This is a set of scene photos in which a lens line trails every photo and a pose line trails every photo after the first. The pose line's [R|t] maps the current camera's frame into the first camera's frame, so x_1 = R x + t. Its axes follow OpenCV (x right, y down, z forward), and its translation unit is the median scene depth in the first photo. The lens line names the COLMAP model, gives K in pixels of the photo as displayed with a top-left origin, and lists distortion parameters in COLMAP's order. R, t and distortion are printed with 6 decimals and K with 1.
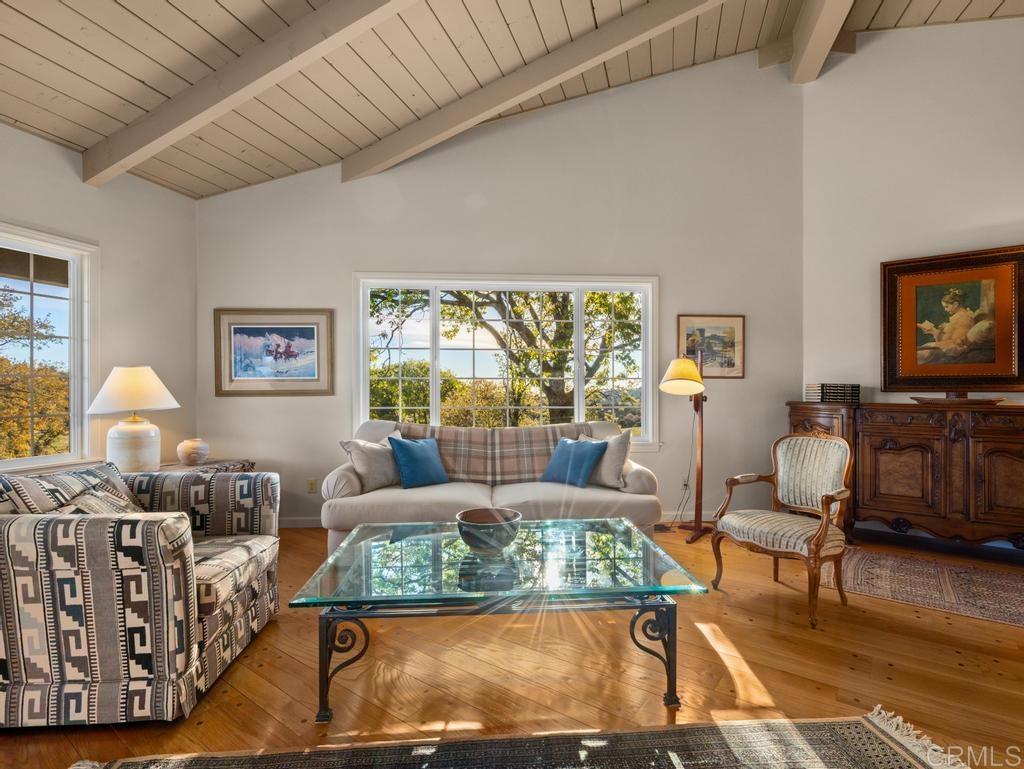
lens RADIAL K [[519.6, 0, 513.0], [0, 519.6, 388.3], [0, 0, 1]] dist [-0.000348, 0.000177]
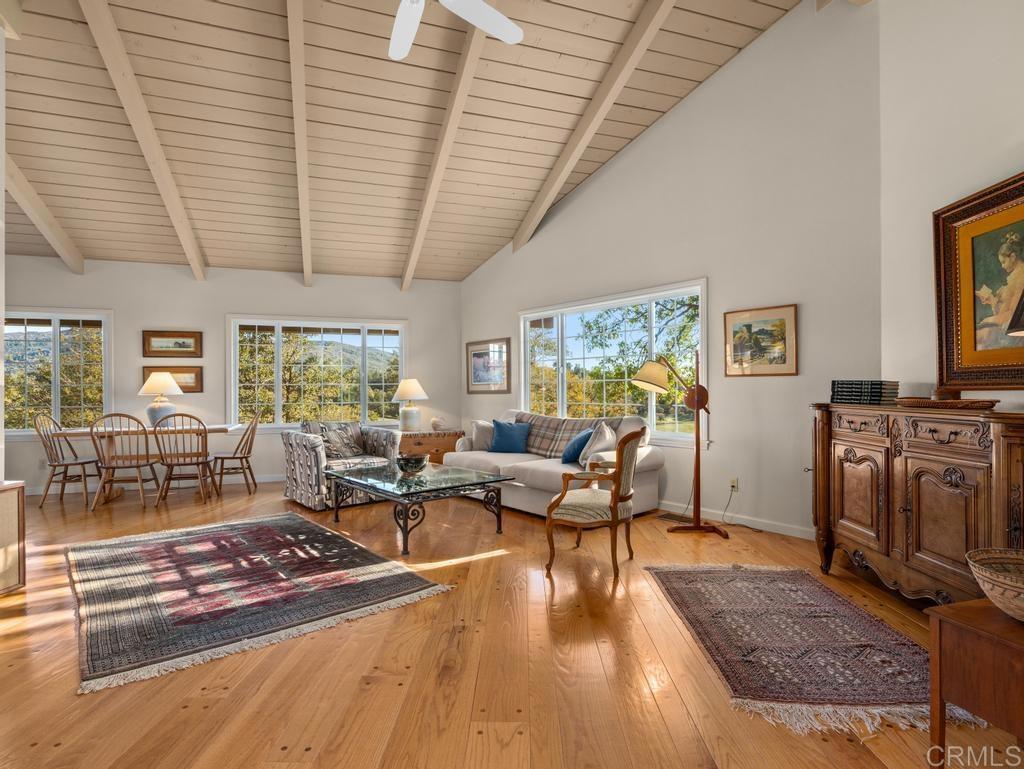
lens RADIAL K [[532.6, 0, 509.5], [0, 532.6, 383.5], [0, 0, 1]] dist [-0.000140, 0.000582]
pose [[0.583246, -0.013338, -0.812186, 0.969228], [0.004884, 0.999905, -0.012914, 0.004328], [0.812281, 0.003565, 0.583256, 0.083254]]
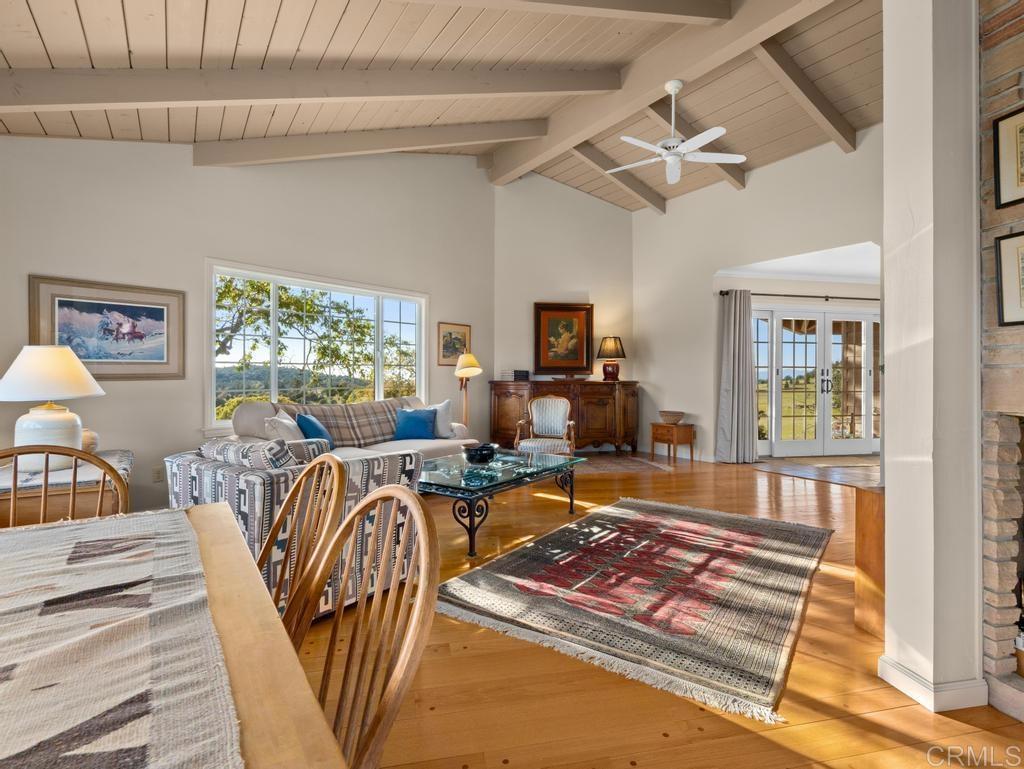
lens RADIAL K [[532.6, 0, 509.5], [0, 532.6, 383.5], [0, 0, 1]] dist [-0.000140, 0.000582]
pose [[0.653061, -0.013332, 0.757188, -0.733290], [-0.002465, 0.999802, 0.019729, 0.000486], [-0.757301, -0.014751, 0.652899, -0.131414]]
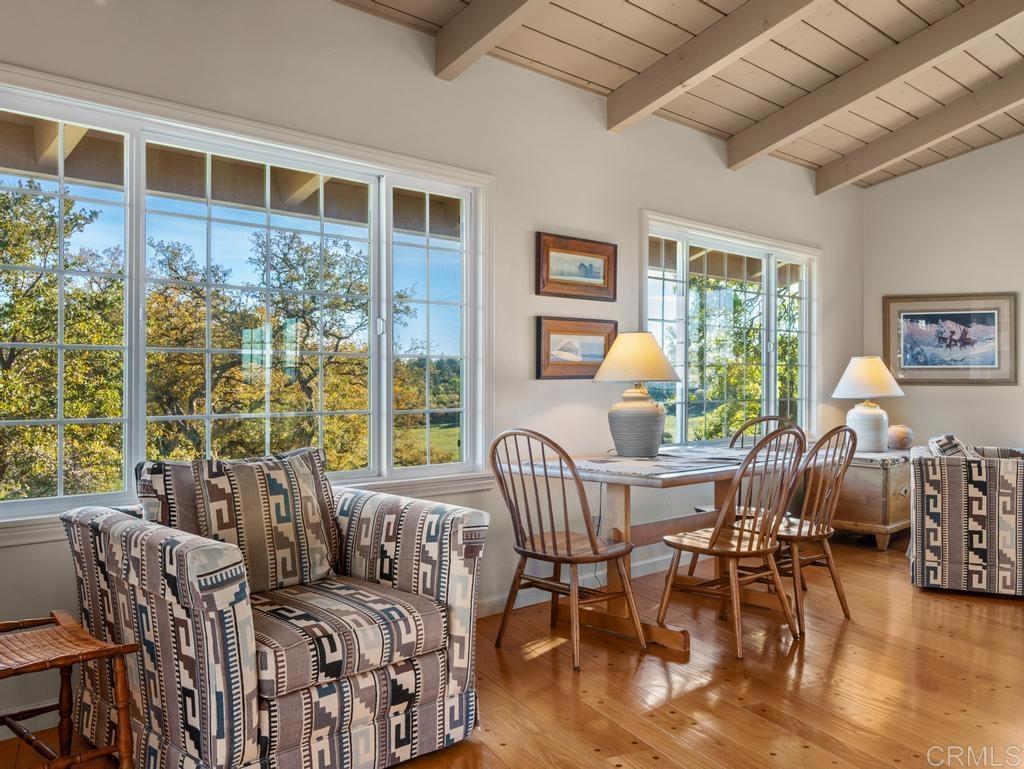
lens RADIAL K [[905.0, 0, 511.0], [0, 905.0, 363.5], [0, 0, 1]] dist [-0.003134, -0.003762]
pose [[0.884838, 0.001809, -0.465896, -0.406355], [-0.008112, 0.999901, -0.011525, 0.000776], [0.465829, 0.013978, 0.884764, -0.876527]]
